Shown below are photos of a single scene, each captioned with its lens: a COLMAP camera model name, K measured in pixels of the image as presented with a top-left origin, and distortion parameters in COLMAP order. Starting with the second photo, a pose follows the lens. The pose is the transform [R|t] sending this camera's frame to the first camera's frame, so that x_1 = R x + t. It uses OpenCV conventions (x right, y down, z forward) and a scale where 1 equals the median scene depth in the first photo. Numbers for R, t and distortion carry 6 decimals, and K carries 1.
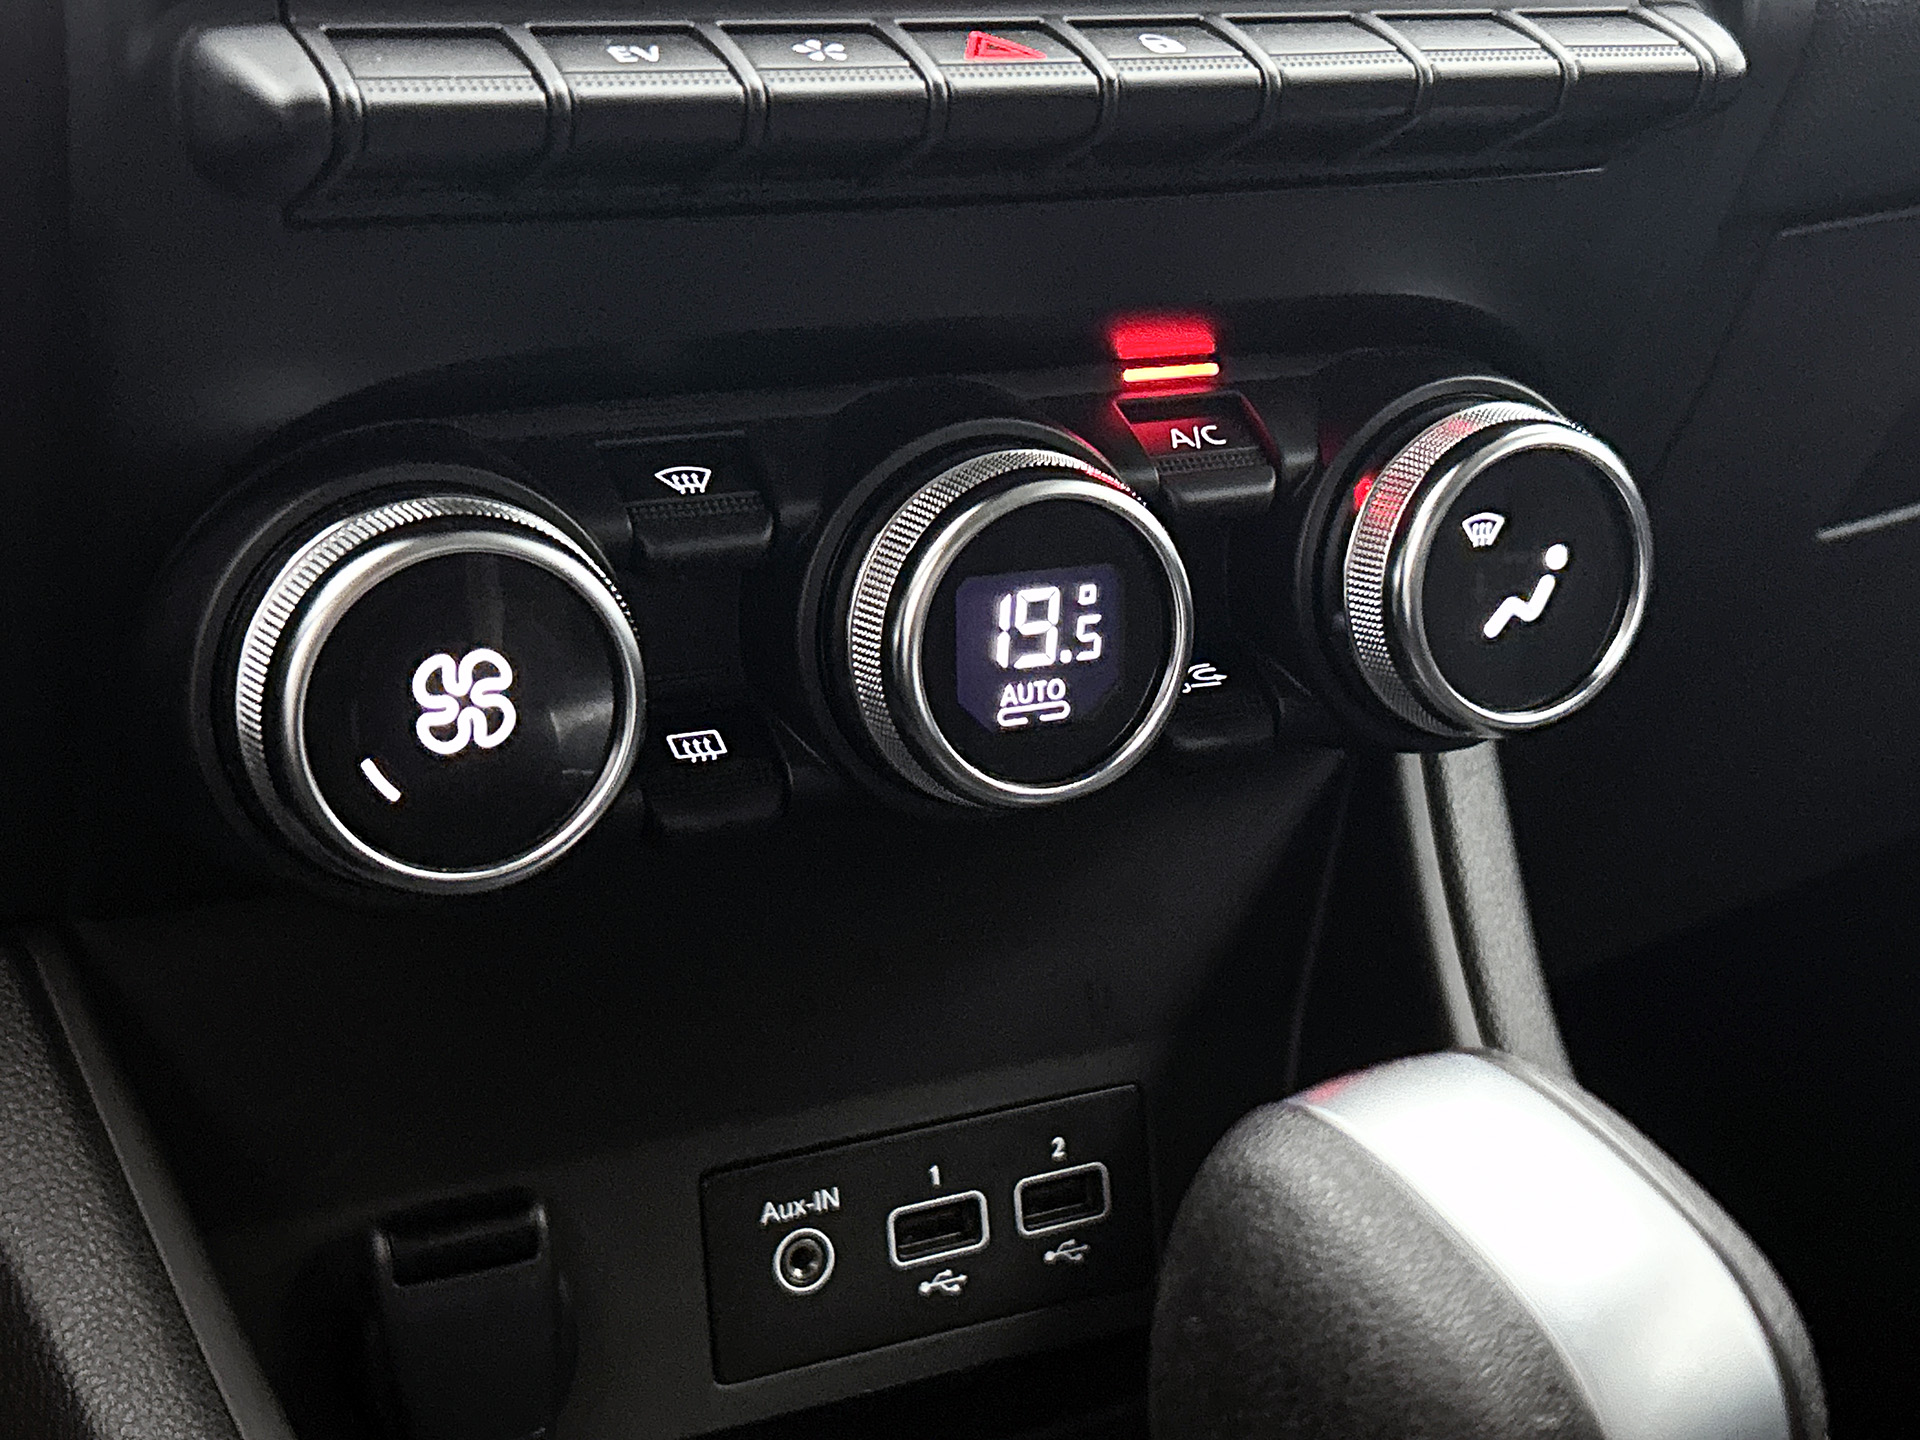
lens RADIAL K [[2798.1, 0, 976.3], [0, 2798.1, 721.1], [0, 0, 1]] dist [0.041634, 0.000000]
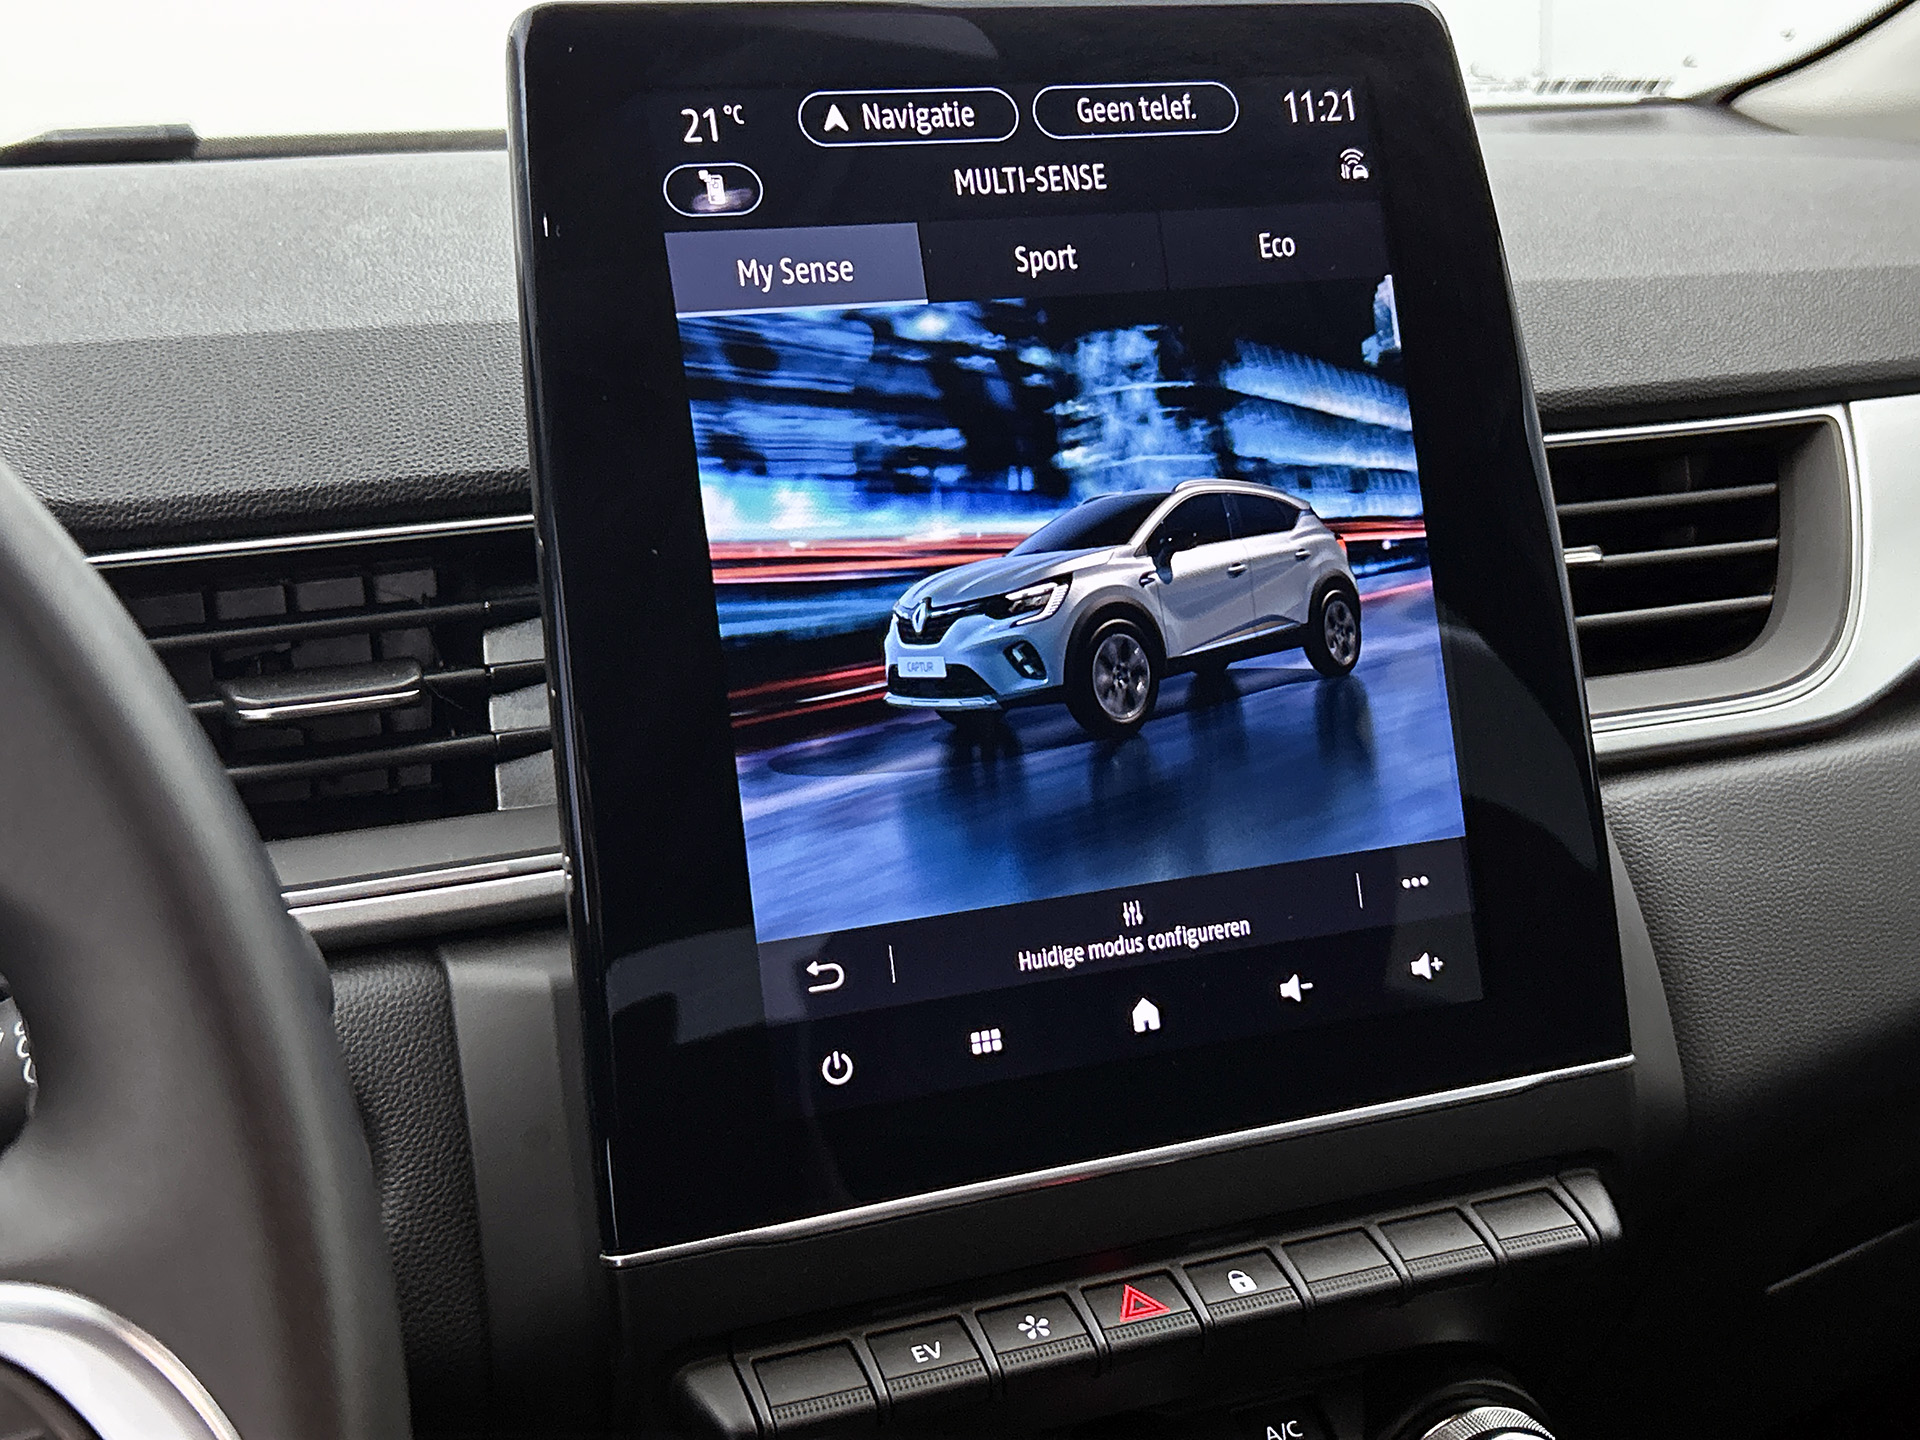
lens RADIAL K [[2475.0, 0, 977.3], [0, 2475.0, 711.5], [0, 0, 1]] dist [0.026746, 0.000000]
pose [[0.995222, -0.025105, -0.094353, 0.045296], [0.018831, 0.997589, -0.066802, -0.379033], [0.095802, 0.064706, 0.993295, -0.383110]]
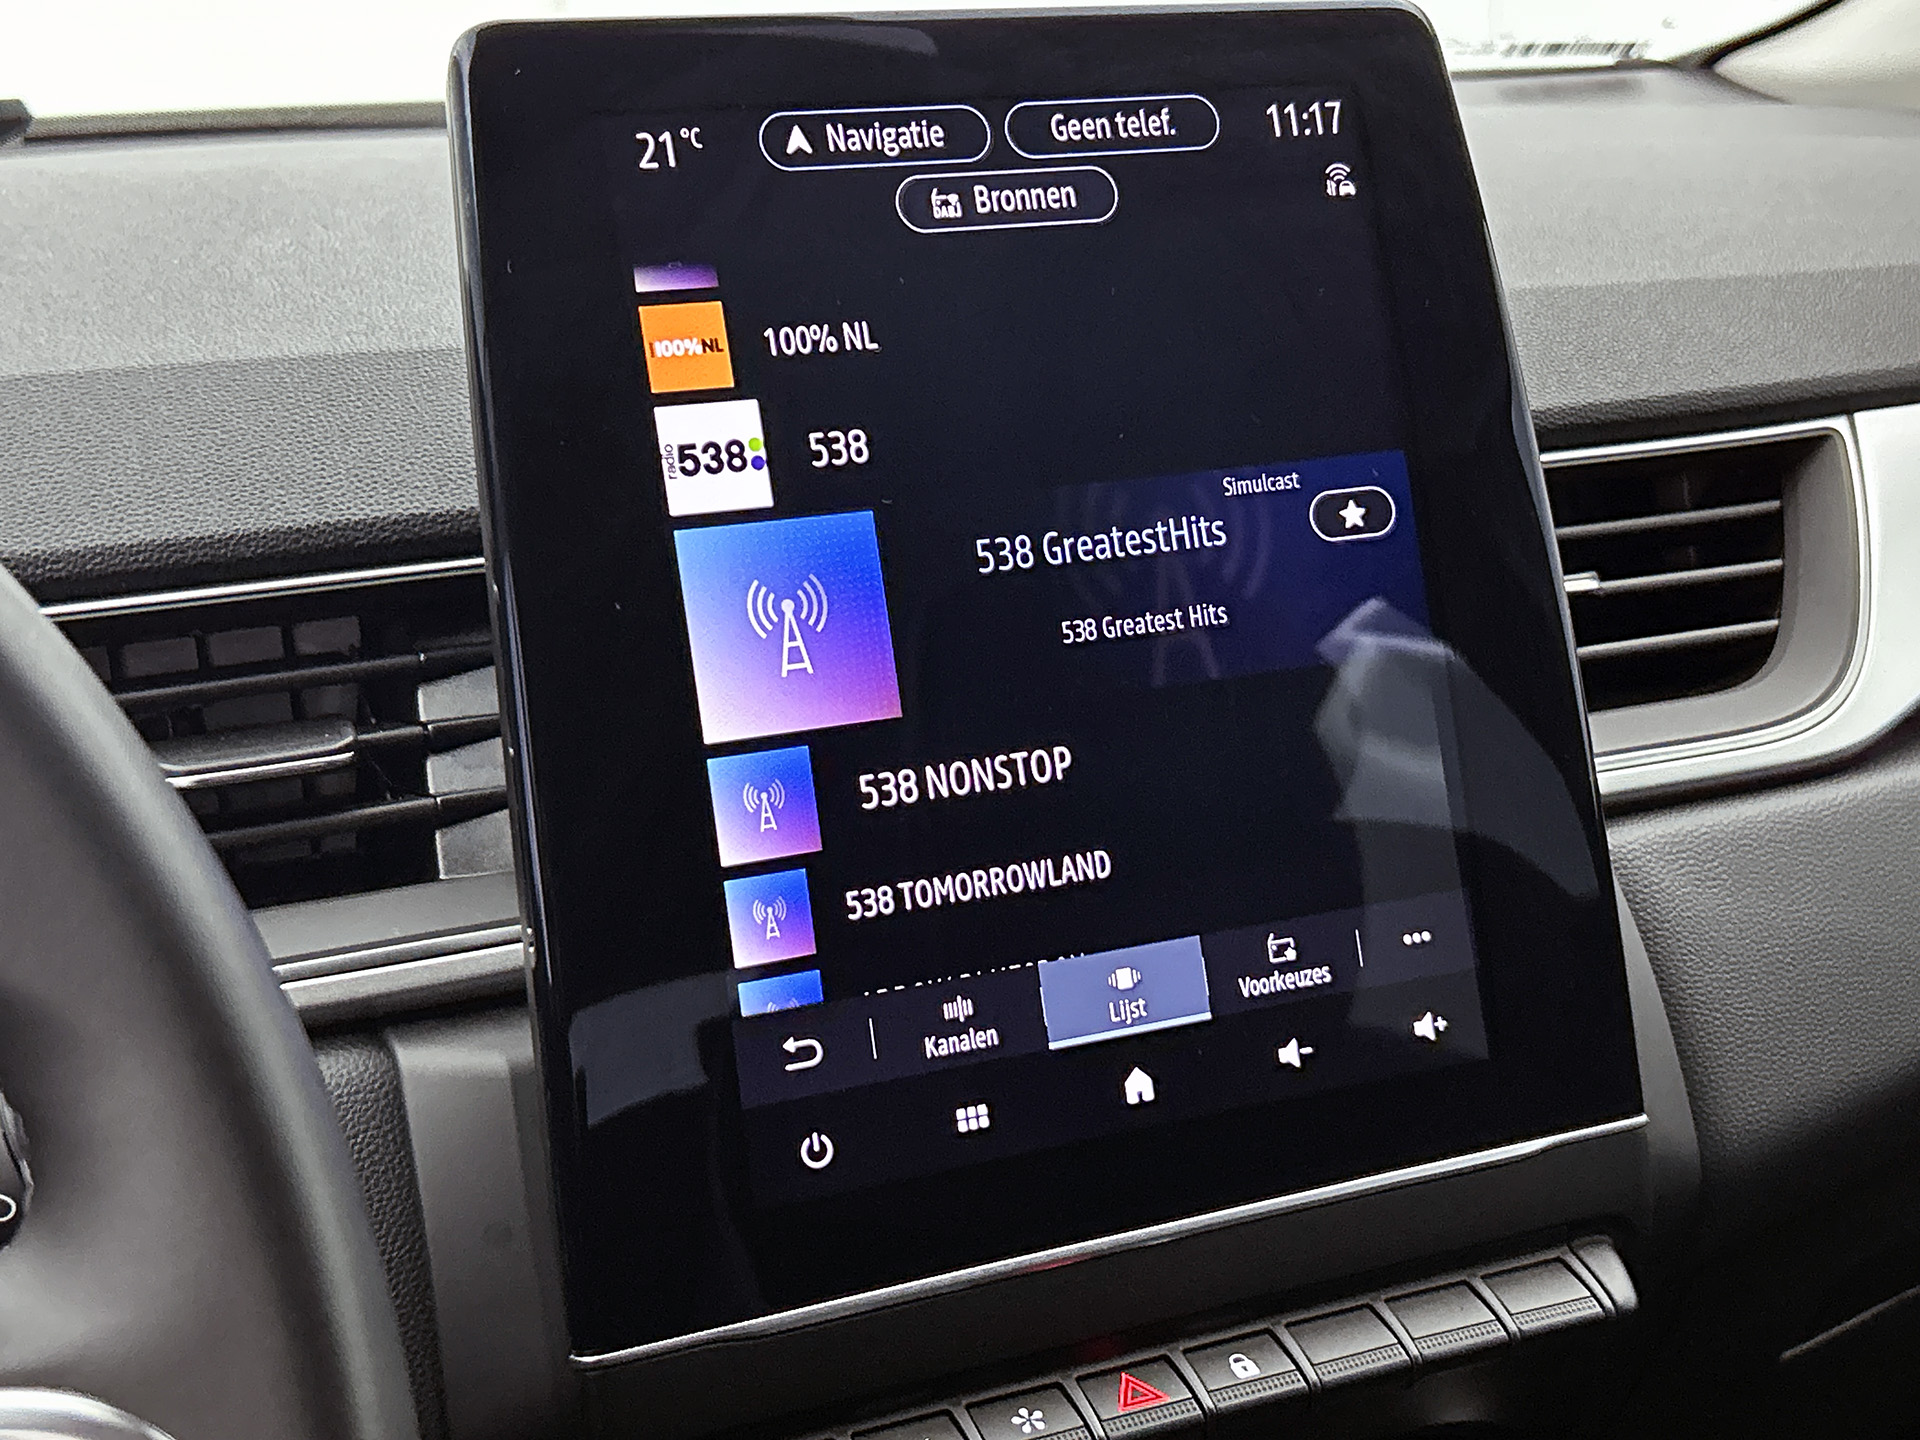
lens RADIAL K [[2798.1, 0, 1007.8], [0, 2798.1, 699.9], [0, 0, 1]] dist [0.041634, 0.000000]
pose [[0.998266, -0.039523, -0.043612, 0.013929], [0.036411, 0.996884, -0.069981, -0.398514], [0.046242, 0.068271, 0.996595, -0.463072]]
